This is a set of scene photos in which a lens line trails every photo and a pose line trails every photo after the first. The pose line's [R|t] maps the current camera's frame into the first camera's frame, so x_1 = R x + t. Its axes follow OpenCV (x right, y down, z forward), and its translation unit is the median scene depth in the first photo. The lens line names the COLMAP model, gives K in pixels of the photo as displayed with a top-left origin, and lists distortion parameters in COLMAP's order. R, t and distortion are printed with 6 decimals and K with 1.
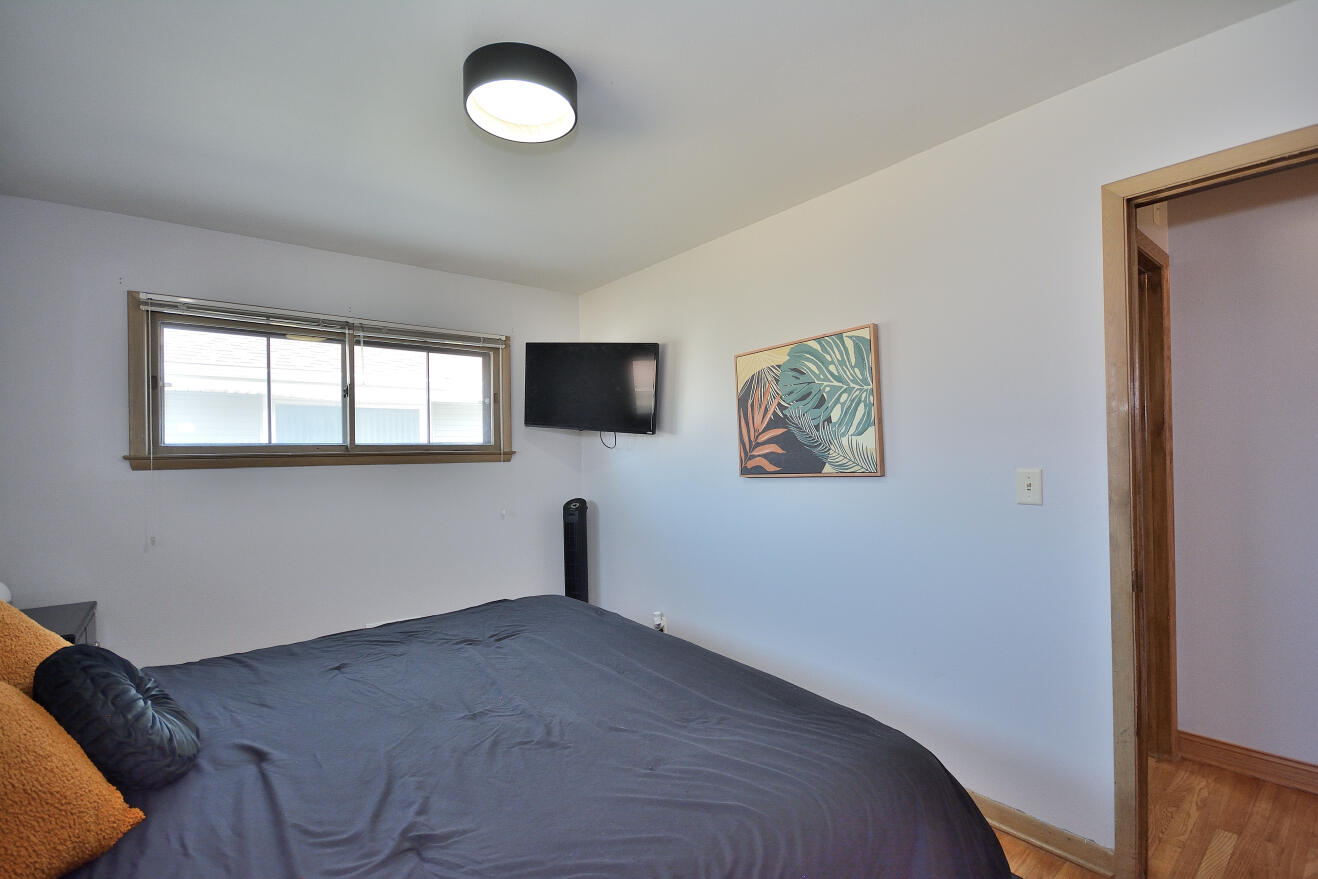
lens RADIAL K [[589.6, 0, 655.1], [0, 589.6, 448.7], [0, 0, 1]] dist [0.012781, -0.013414]
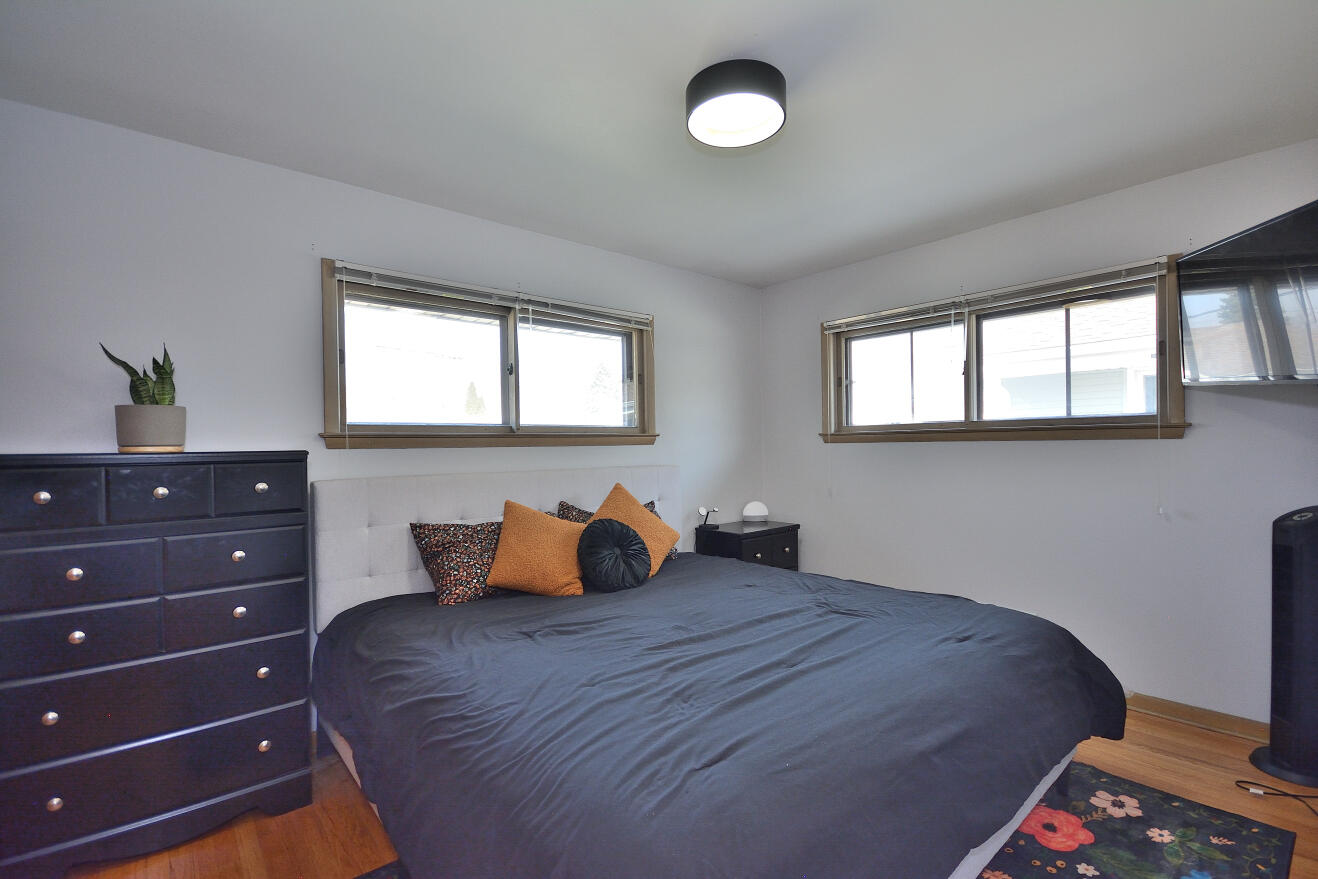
lens RADIAL K [[589.6, 0, 655.1], [0, 589.6, 448.7], [0, 0, 1]] dist [0.012781, -0.013414]
pose [[0.012410, 0.018219, -0.999757, 0.560303], [0.020773, 0.999614, 0.018474, 0.011899], [0.999707, -0.020997, 0.012027, 0.510449]]
